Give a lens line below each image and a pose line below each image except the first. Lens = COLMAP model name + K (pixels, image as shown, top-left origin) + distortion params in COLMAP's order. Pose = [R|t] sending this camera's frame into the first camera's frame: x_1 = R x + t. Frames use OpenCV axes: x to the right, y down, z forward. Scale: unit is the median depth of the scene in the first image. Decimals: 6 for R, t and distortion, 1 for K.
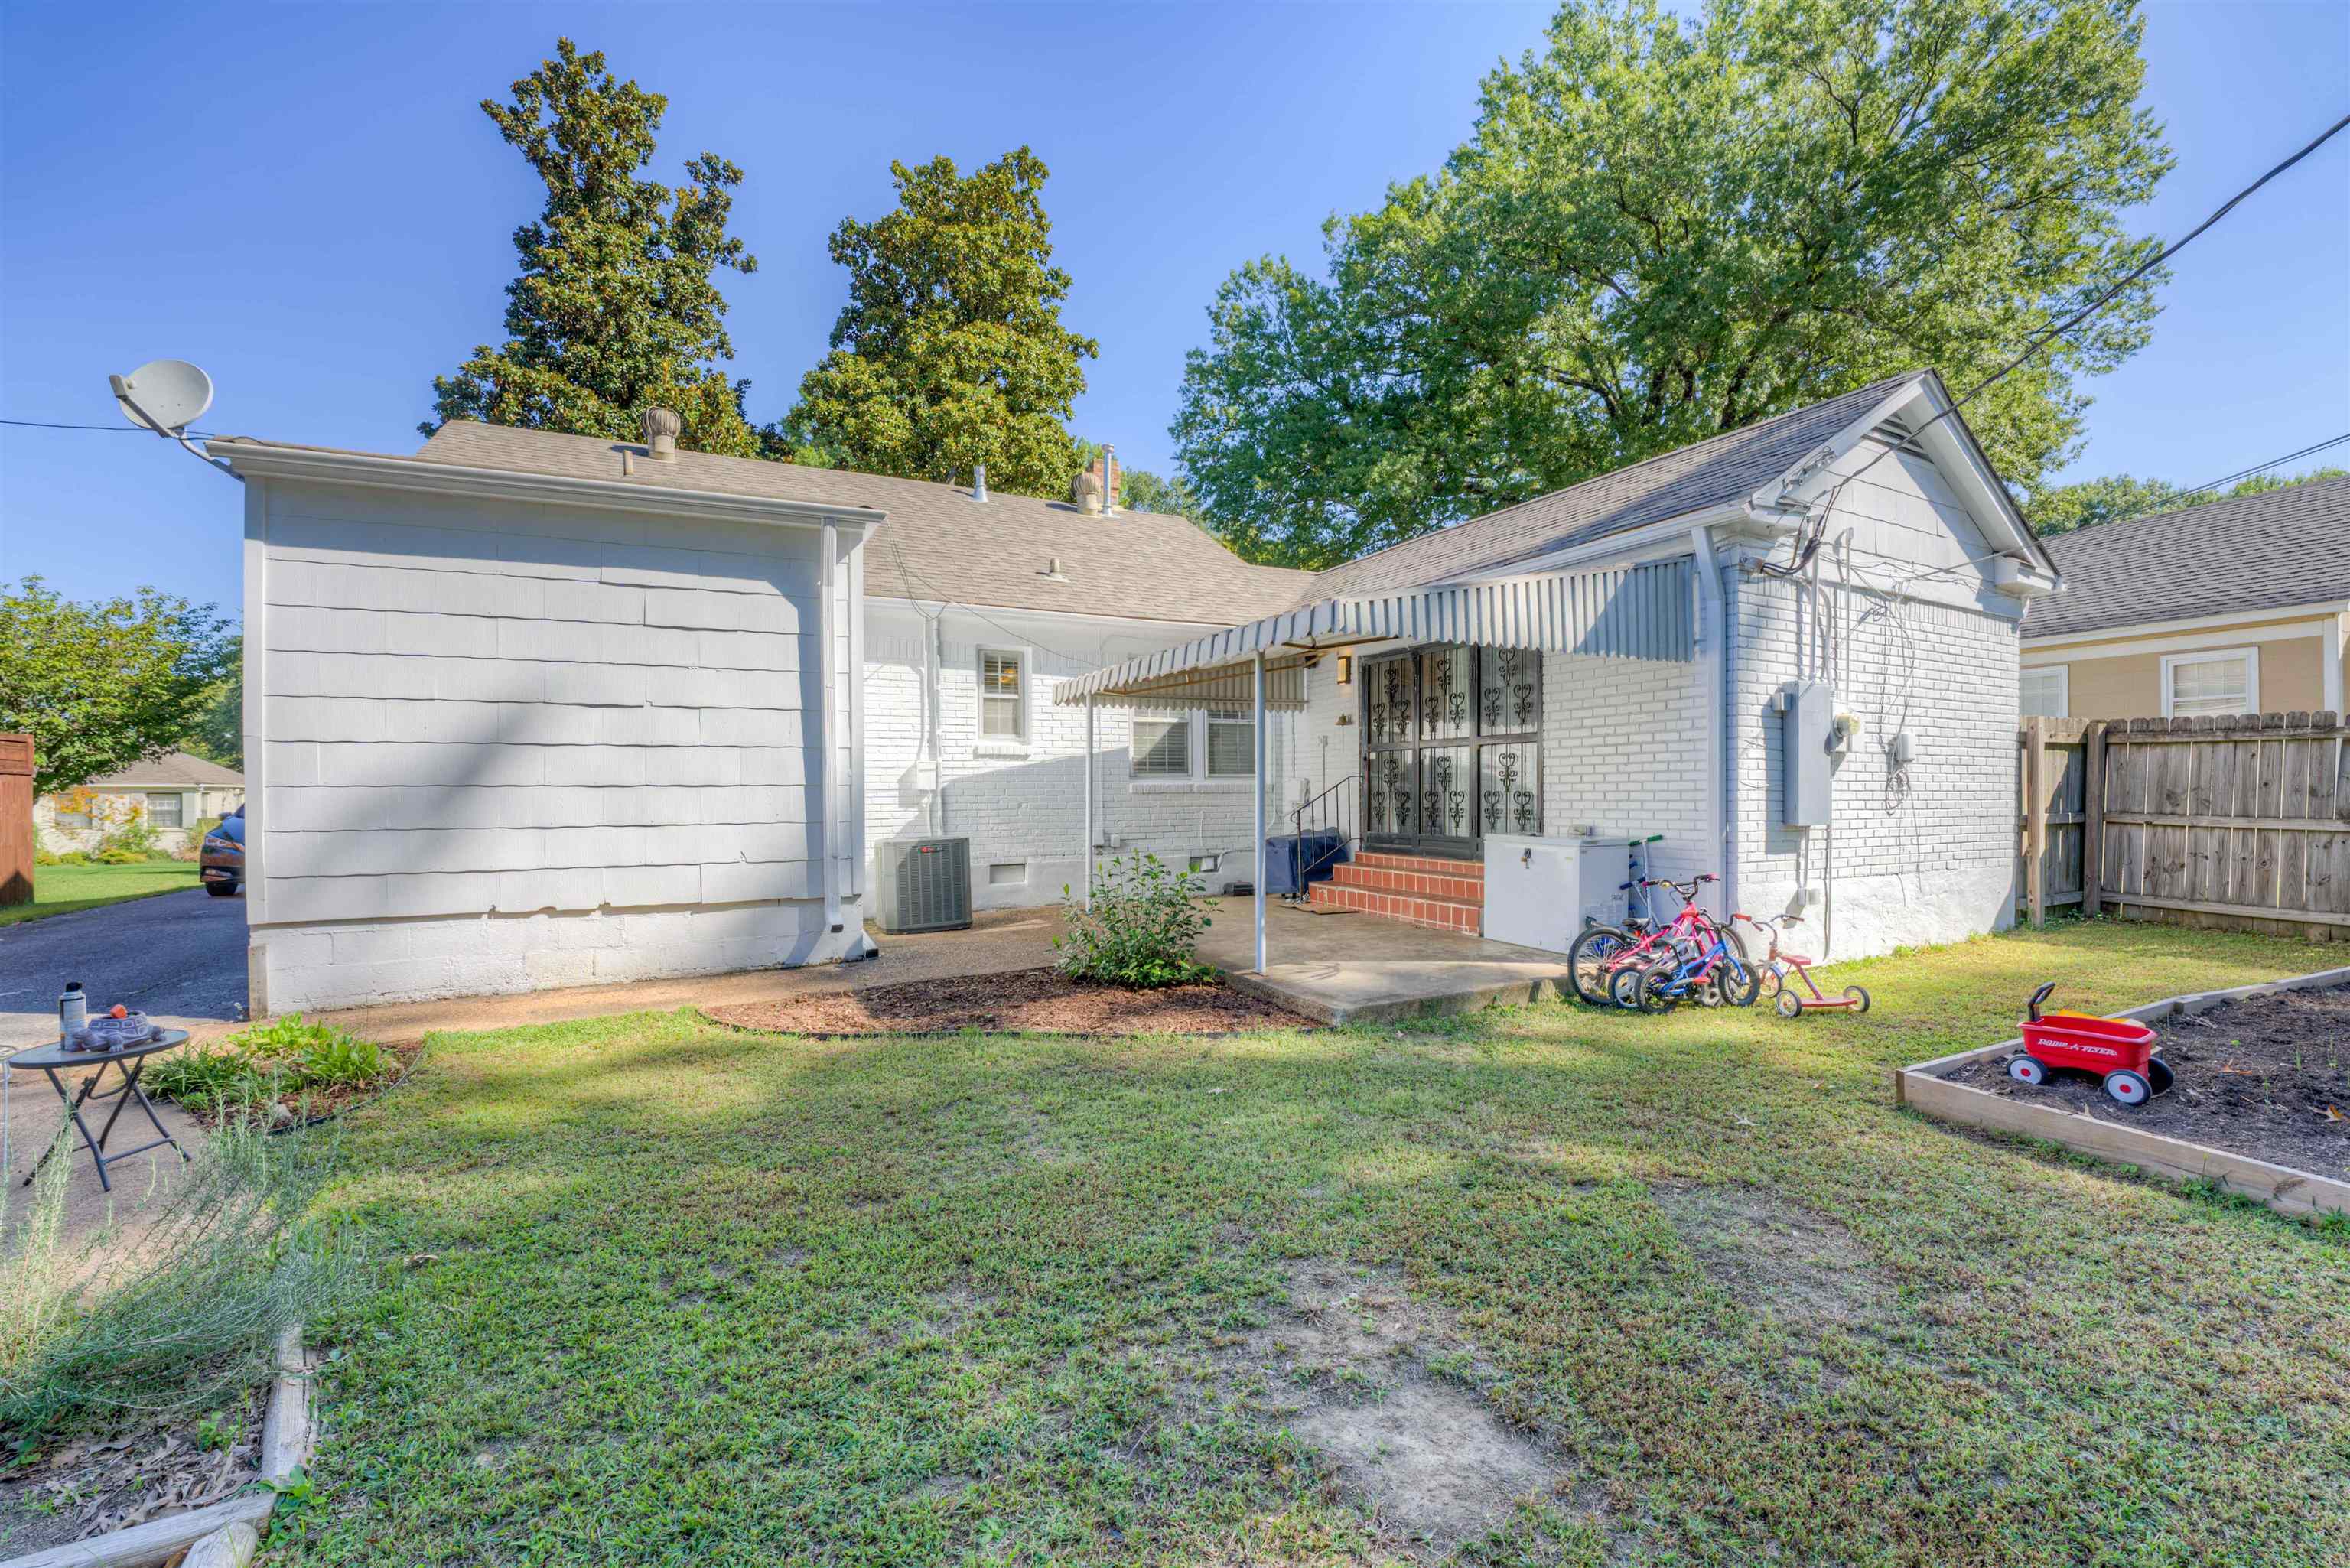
lens RADIAL K [[926.4, 0, 1157.9], [0, 926.4, 788.8], [0, 0, 1]] dist [-0.026460, 0.005138]
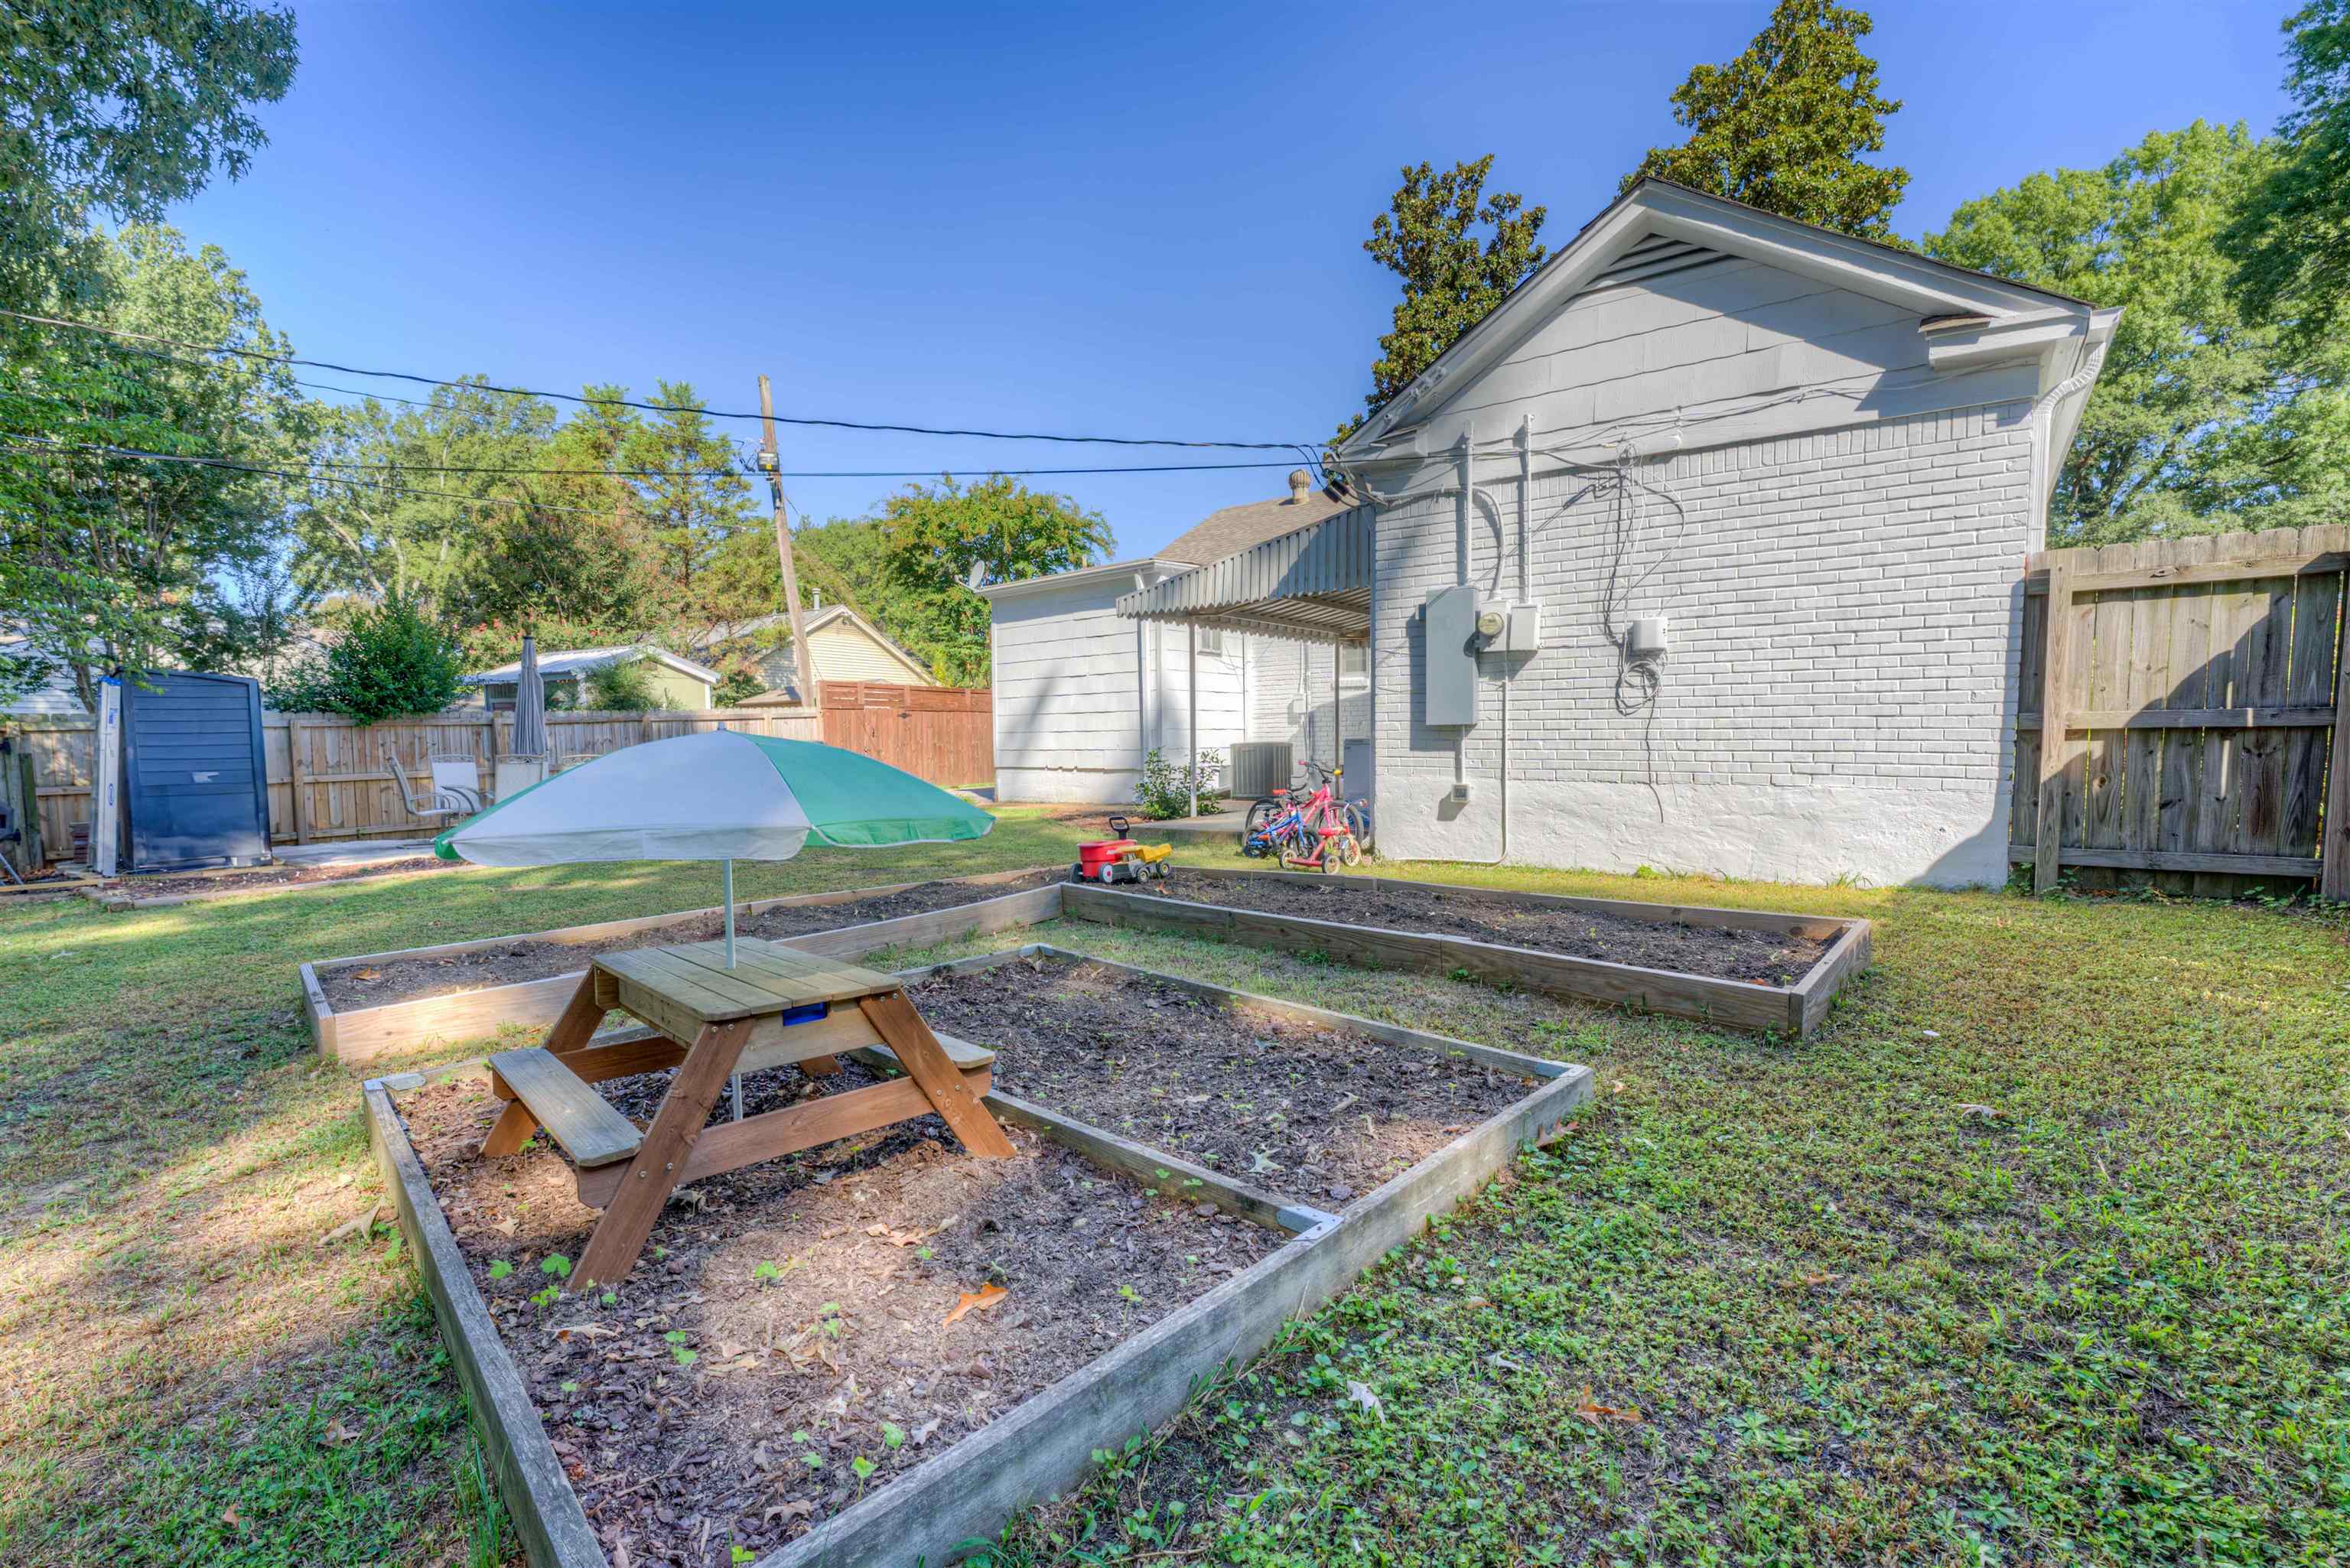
lens RADIAL K [[926.4, 0, 1157.9], [0, 926.4, 788.8], [0, 0, 1]] dist [-0.026460, 0.005138]
pose [[0.426325, 0.051019, -0.903130, 1.479474], [0.000364, 0.998398, 0.056572, 0.051564], [0.904570, -0.024447, 0.425624, 0.225599]]
